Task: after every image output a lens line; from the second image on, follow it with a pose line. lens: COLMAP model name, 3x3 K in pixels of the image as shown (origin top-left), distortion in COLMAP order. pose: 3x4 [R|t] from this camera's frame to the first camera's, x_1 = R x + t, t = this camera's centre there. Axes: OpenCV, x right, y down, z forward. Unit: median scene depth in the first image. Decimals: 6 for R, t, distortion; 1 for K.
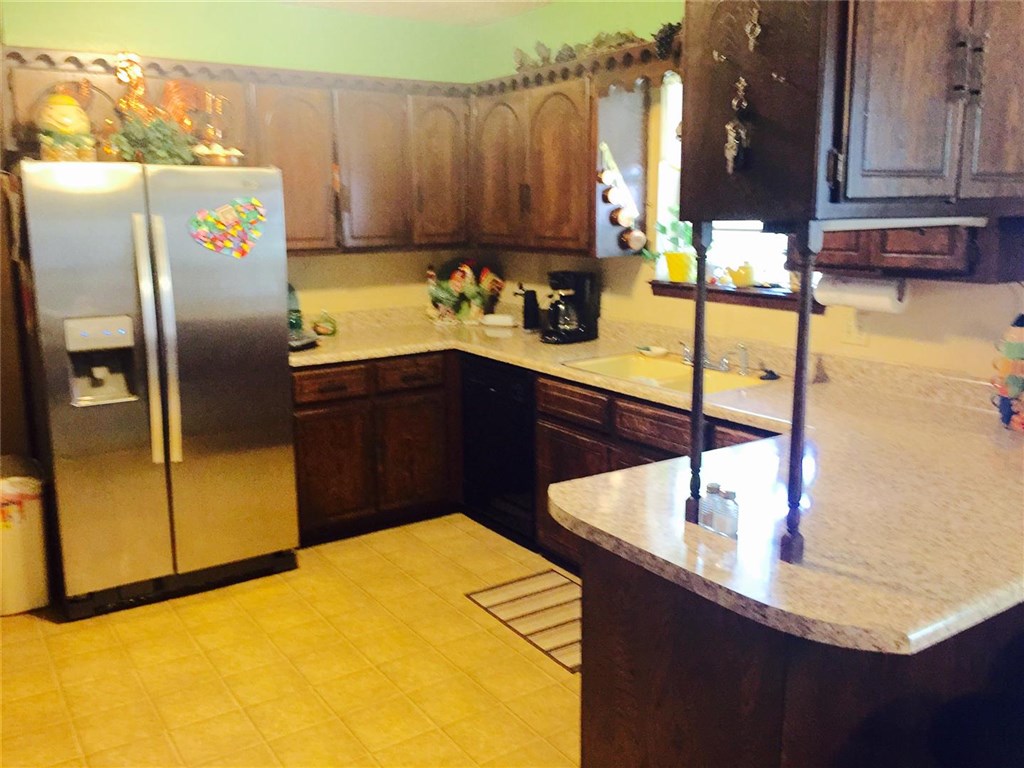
lens RADIAL K [[871.3, 0, 512.0], [0, 871.3, 384.0], [0, 0, 1]] dist [0.034899, -0.006373]
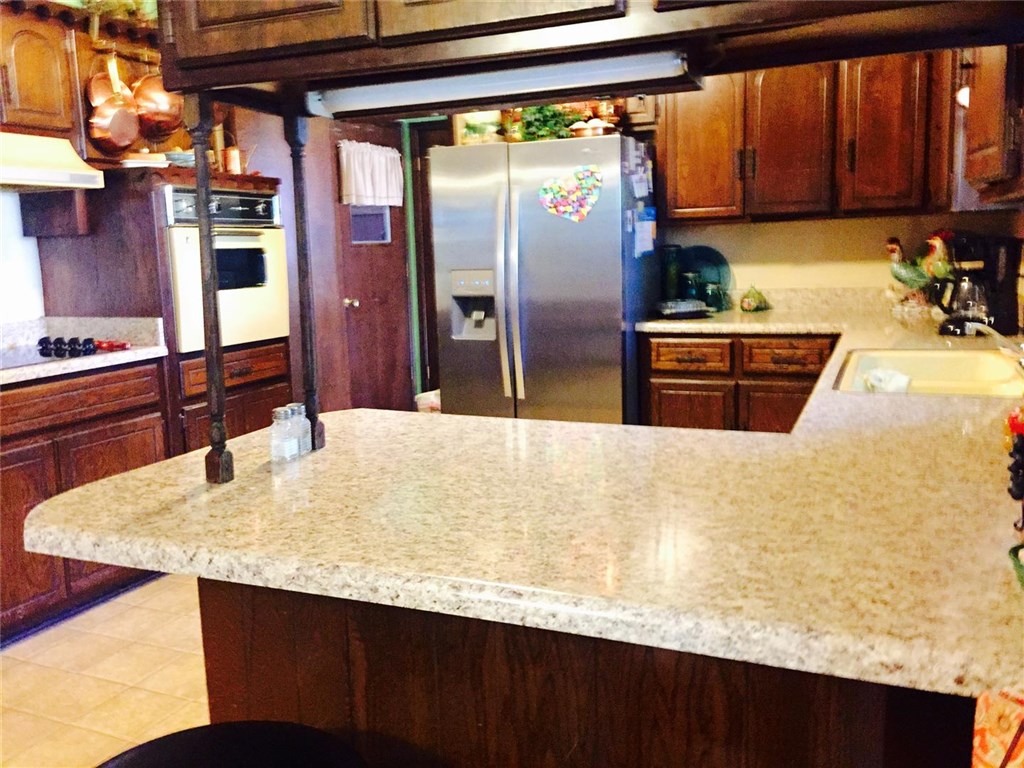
lens RADIAL K [[871.3, 0, 512.0], [0, 871.3, 384.0], [0, 0, 1]] dist [0.034899, -0.006373]
pose [[0.544791, 0.124763, -0.829239, 0.573982], [-0.139939, 0.988530, 0.056793, 0.005299], [0.826813, 0.085102, 0.556002, 0.351400]]
